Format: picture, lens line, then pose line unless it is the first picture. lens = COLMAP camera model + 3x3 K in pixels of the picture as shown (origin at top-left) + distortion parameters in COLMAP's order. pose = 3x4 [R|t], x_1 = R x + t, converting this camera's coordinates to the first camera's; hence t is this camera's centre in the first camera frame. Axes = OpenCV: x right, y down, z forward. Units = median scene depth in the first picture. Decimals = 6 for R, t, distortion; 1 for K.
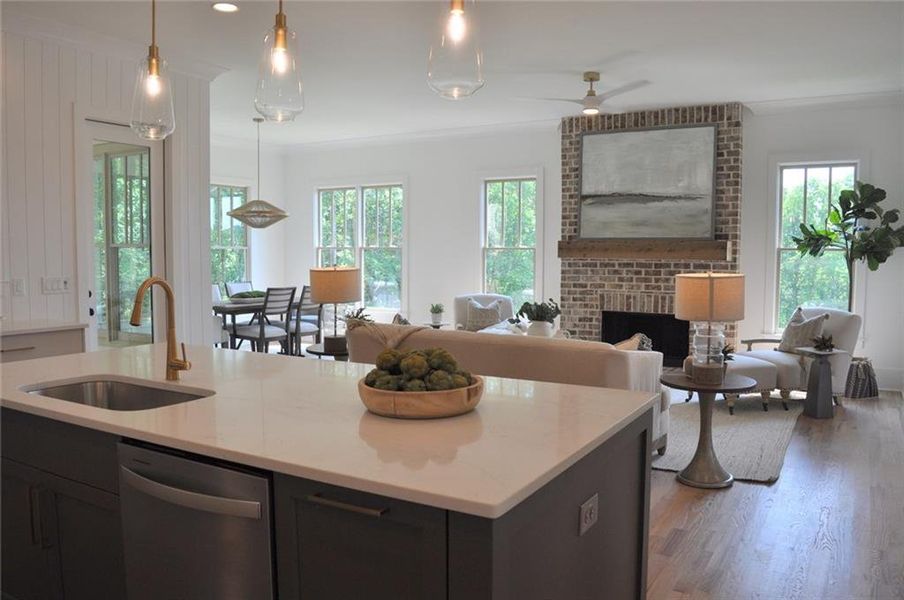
lens RADIAL K [[710.1, 0, 458.7], [0, 710.1, 301.7], [0, 0, 1]] dist [-0.077748, 0.010997]
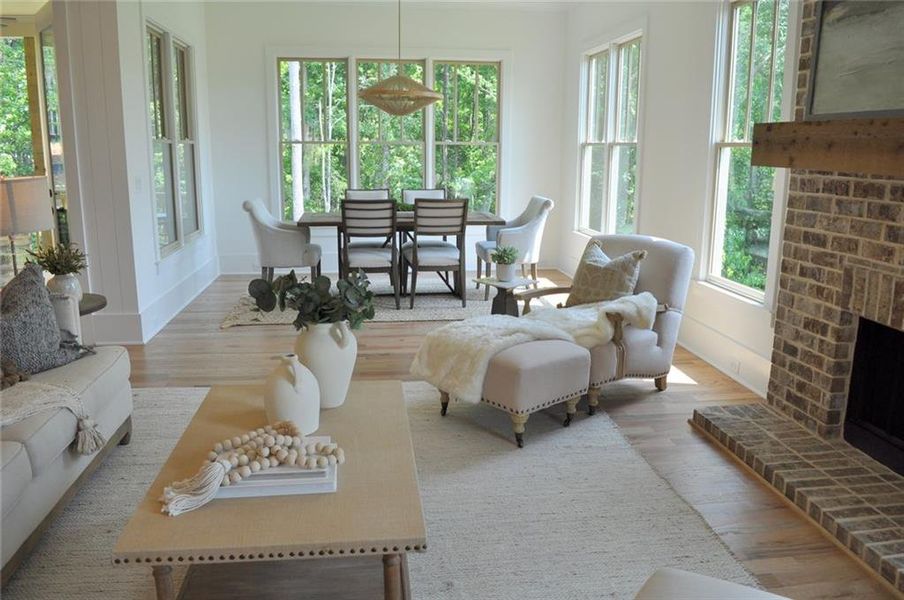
lens RADIAL K [[710.1, 0, 451.4], [0, 710.1, 299.8], [0, 0, 1]] dist [-0.077748, 0.010997]
pose [[0.615548, 0.166489, -0.770313, 0.363233], [-0.059617, 0.984468, 0.165135, -0.042868], [0.785841, -0.055724, 0.615913, 0.623733]]
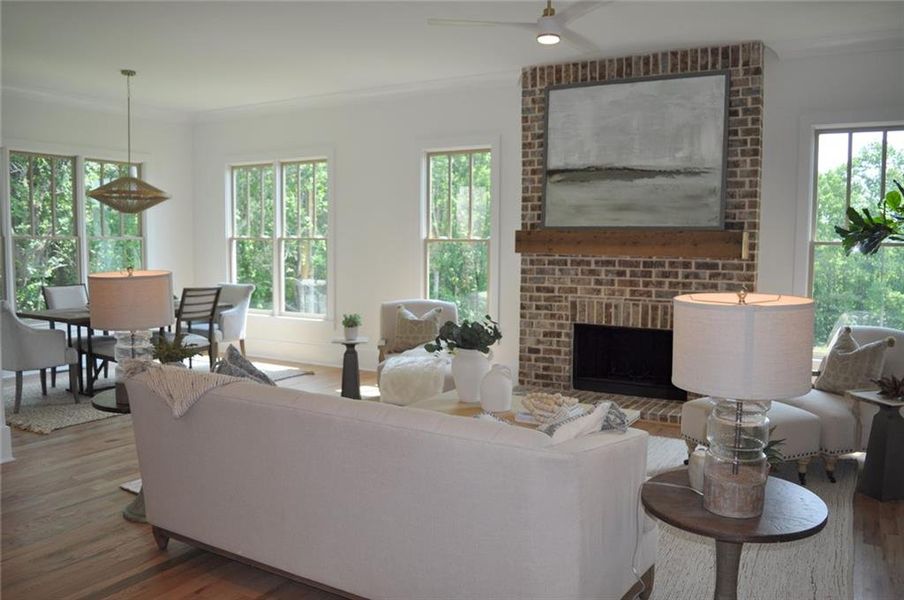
lens RADIAL K [[710.1, 0, 457.2], [0, 710.1, 299.7], [0, 0, 1]] dist [-0.077748, 0.010997]
pose [[0.999974, 0.004077, 0.005959, 0.075222], [-0.004144, 0.999928, 0.011239, -0.020826], [-0.005912, -0.011263, 0.999919, 0.249703]]
